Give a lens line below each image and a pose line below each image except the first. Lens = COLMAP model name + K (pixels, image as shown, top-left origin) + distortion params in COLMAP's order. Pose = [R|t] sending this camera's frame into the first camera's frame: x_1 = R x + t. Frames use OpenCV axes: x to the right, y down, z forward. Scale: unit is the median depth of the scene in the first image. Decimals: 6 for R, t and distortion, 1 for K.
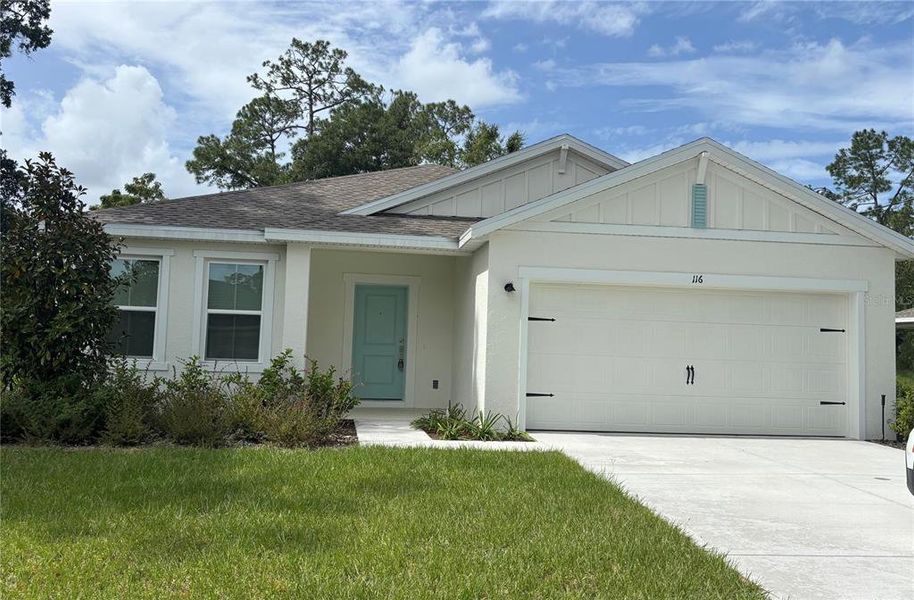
lens RADIAL K [[925.5, 0, 475.4], [0, 925.5, 297.1], [0, 0, 1]] dist [0.269269, -0.571709]
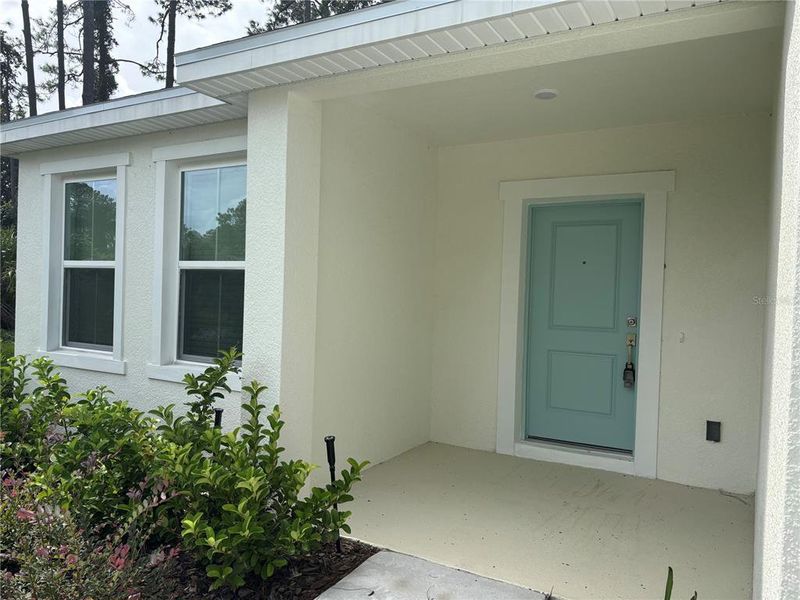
lens RADIAL K [[607.8, 0, 387.5], [0, 607.8, 300.7], [0, 0, 1]] dist [0.001032, -0.006233]
pose [[0.773281, -0.000418, -0.634063, 0.006817], [0.032055, 0.998747, 0.038434, 0.009607], [0.633252, -0.050046, 0.772326, 0.308238]]
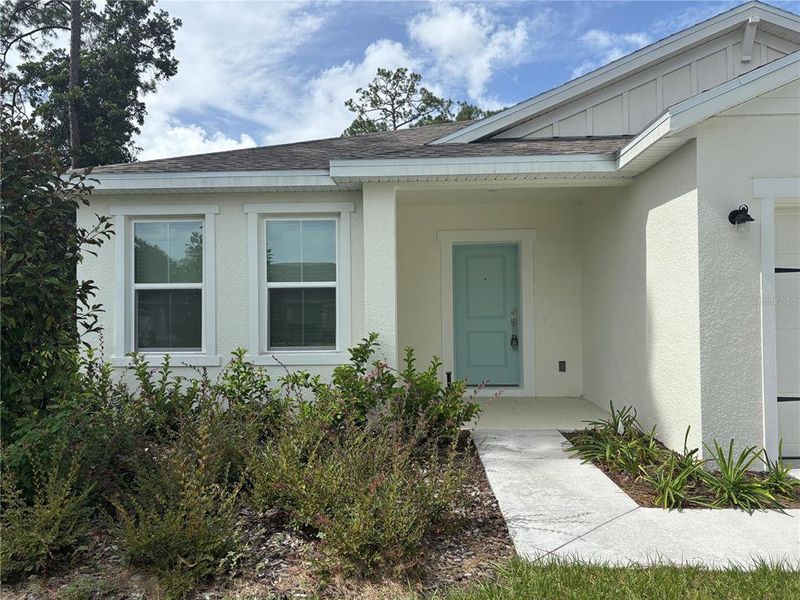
lens RADIAL K [[607.8, 0, 387.5], [0, 607.8, 300.7], [0, 0, 1]] dist [0.001032, -0.006233]
pose [[0.978949, -0.046287, -0.198787, -0.035993], [0.054038, 0.997968, 0.033745, 0.006072], [0.196821, -0.043777, 0.979462, 0.206635]]
